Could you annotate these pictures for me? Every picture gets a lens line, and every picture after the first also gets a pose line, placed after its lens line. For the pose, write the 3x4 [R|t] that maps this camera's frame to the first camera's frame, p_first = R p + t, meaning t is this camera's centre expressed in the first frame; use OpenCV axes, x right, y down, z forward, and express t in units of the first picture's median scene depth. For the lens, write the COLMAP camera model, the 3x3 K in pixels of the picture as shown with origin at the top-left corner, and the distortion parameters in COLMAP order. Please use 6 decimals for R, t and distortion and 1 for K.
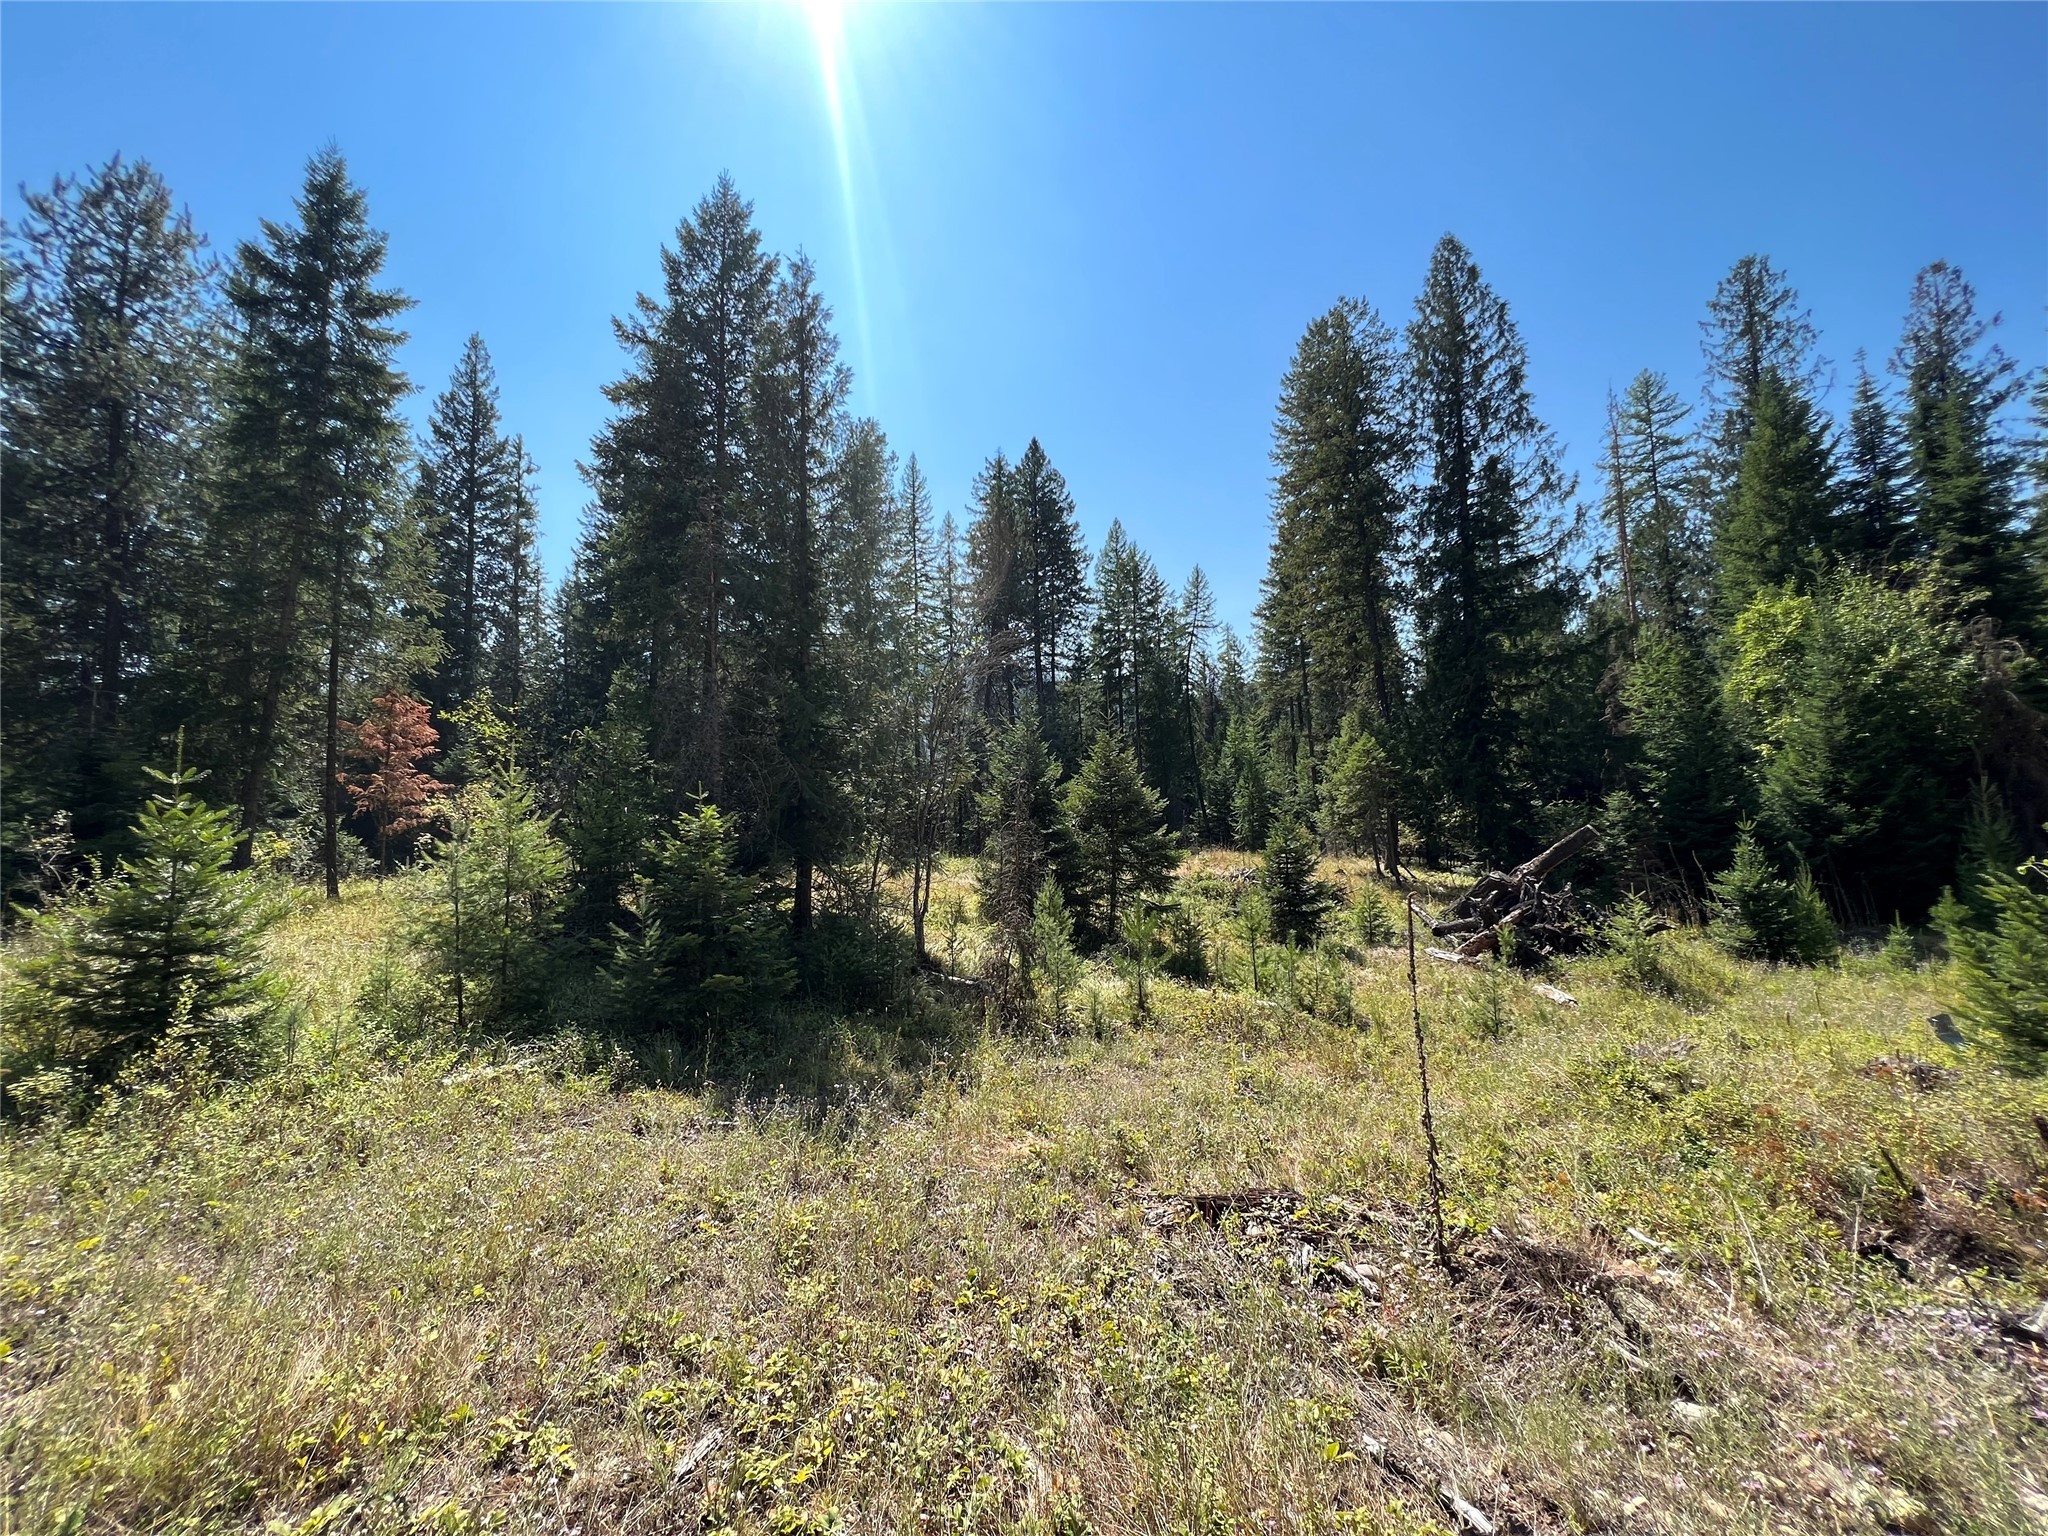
lens RADIAL K [[812.4, 0, 1015.7], [0, 812.4, 768.1], [0, 0, 1]] dist [-0.006635, 0.000187]
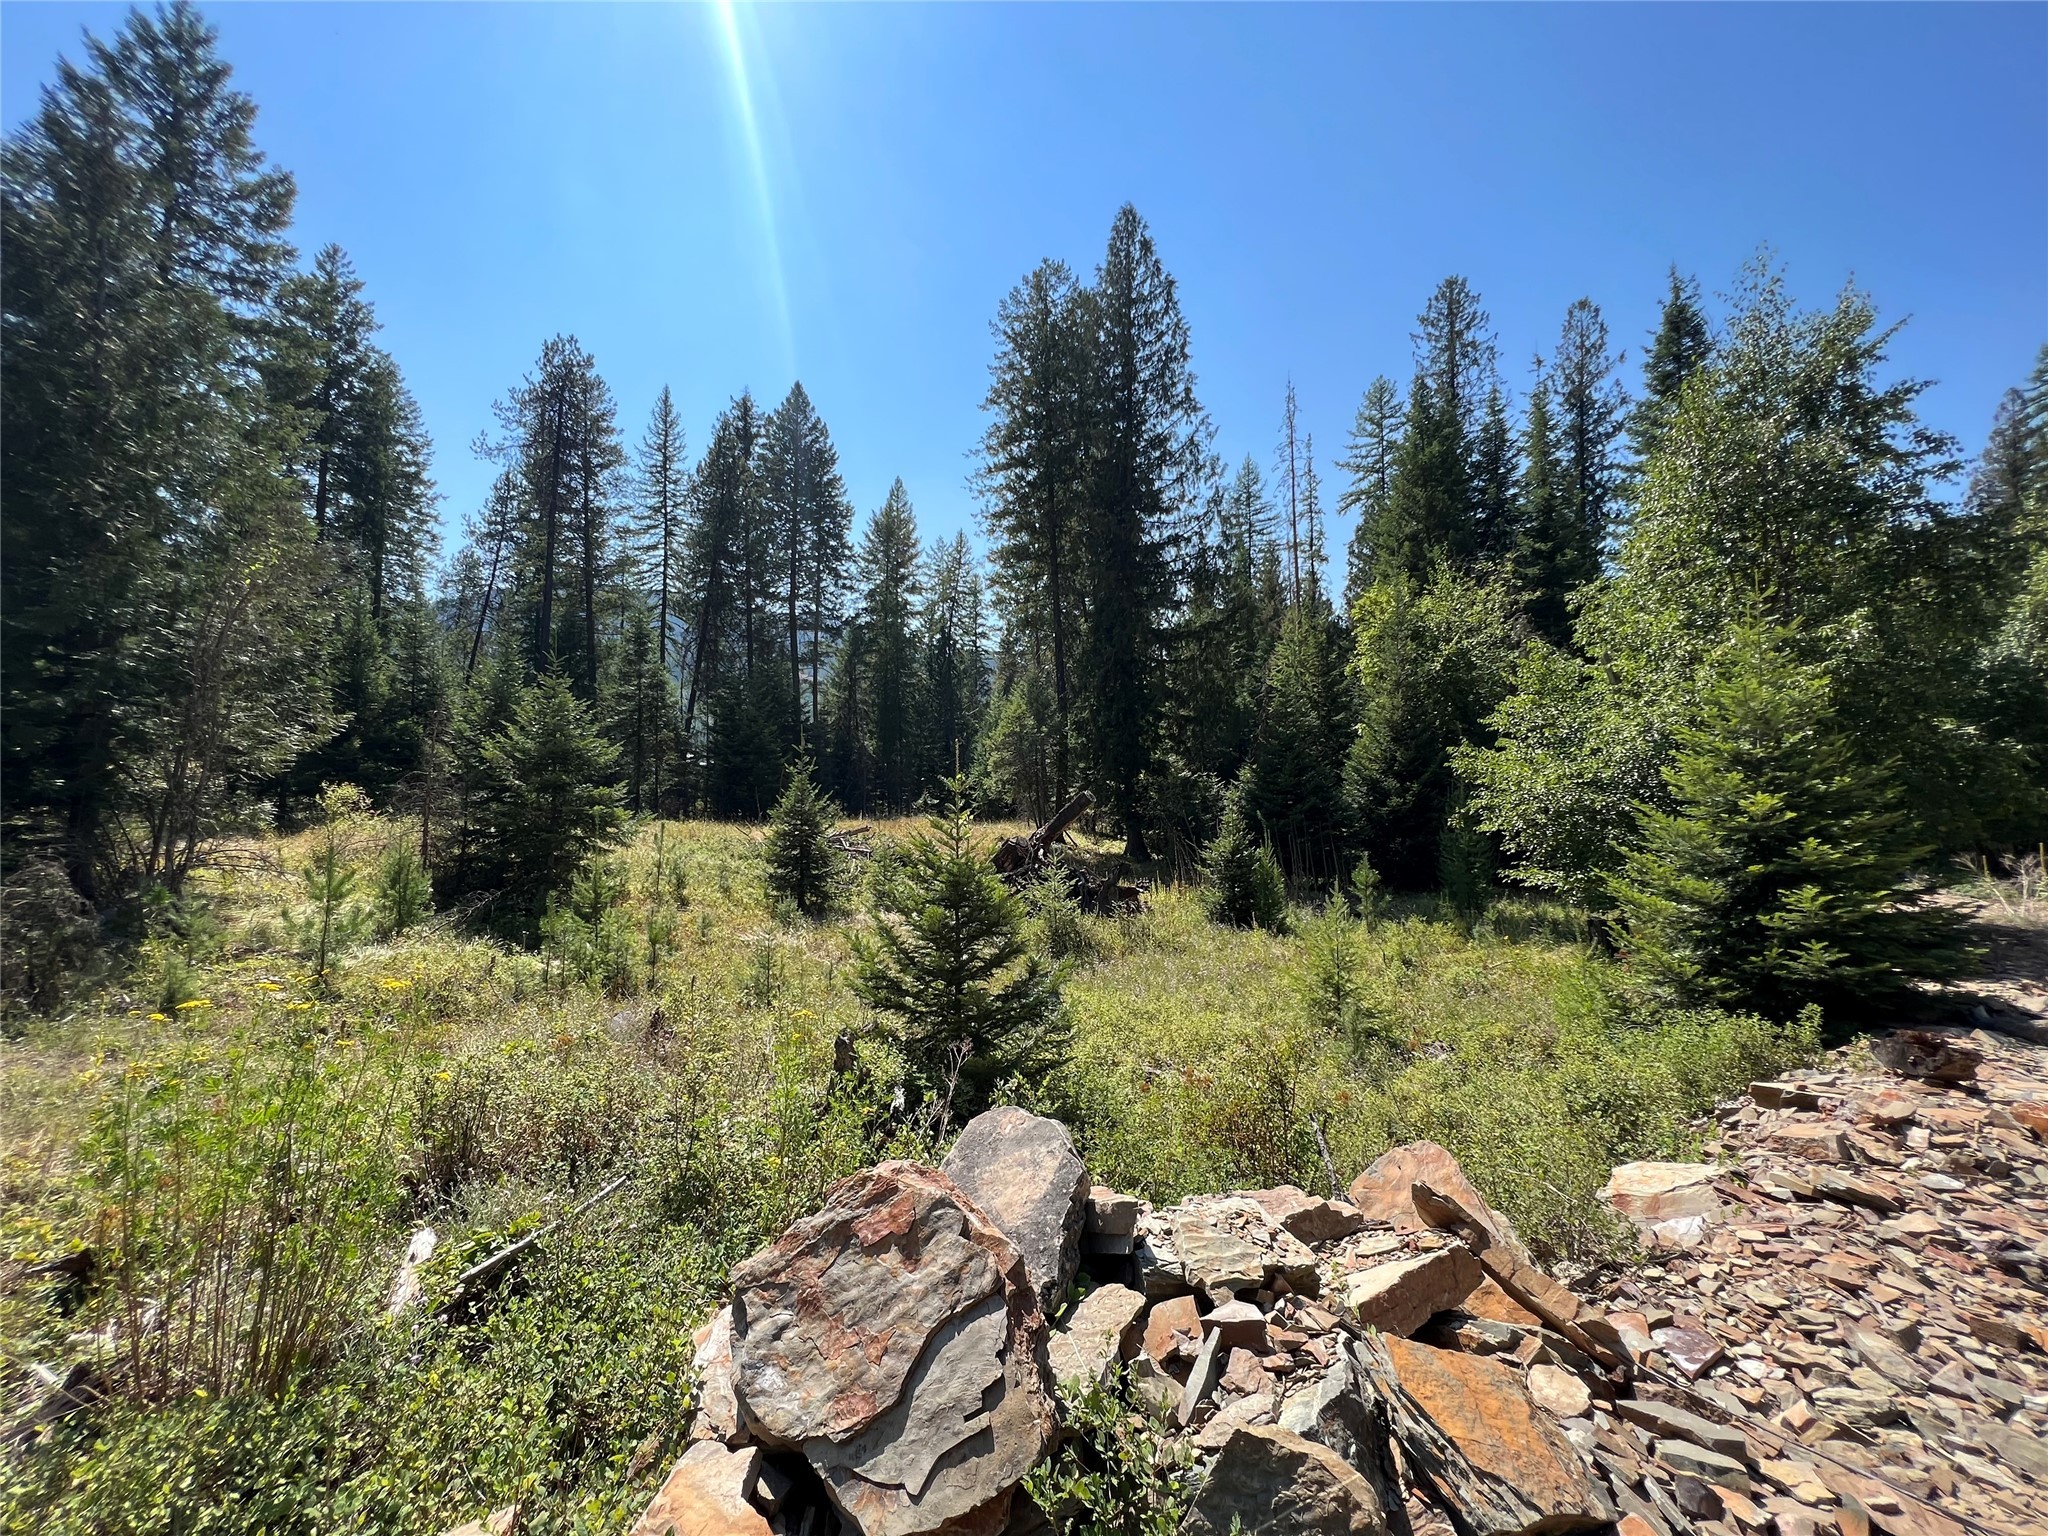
lens RADIAL K [[812.4, 0, 1014.1], [0, 812.4, 767.0], [0, 0, 1]] dist [-0.006635, 0.000187]
pose [[0.983586, 0.021390, 0.179170, 0.179792], [-0.028377, 0.998930, 0.036526, 0.002016], [-0.178197, -0.041011, 0.983140, 0.007712]]
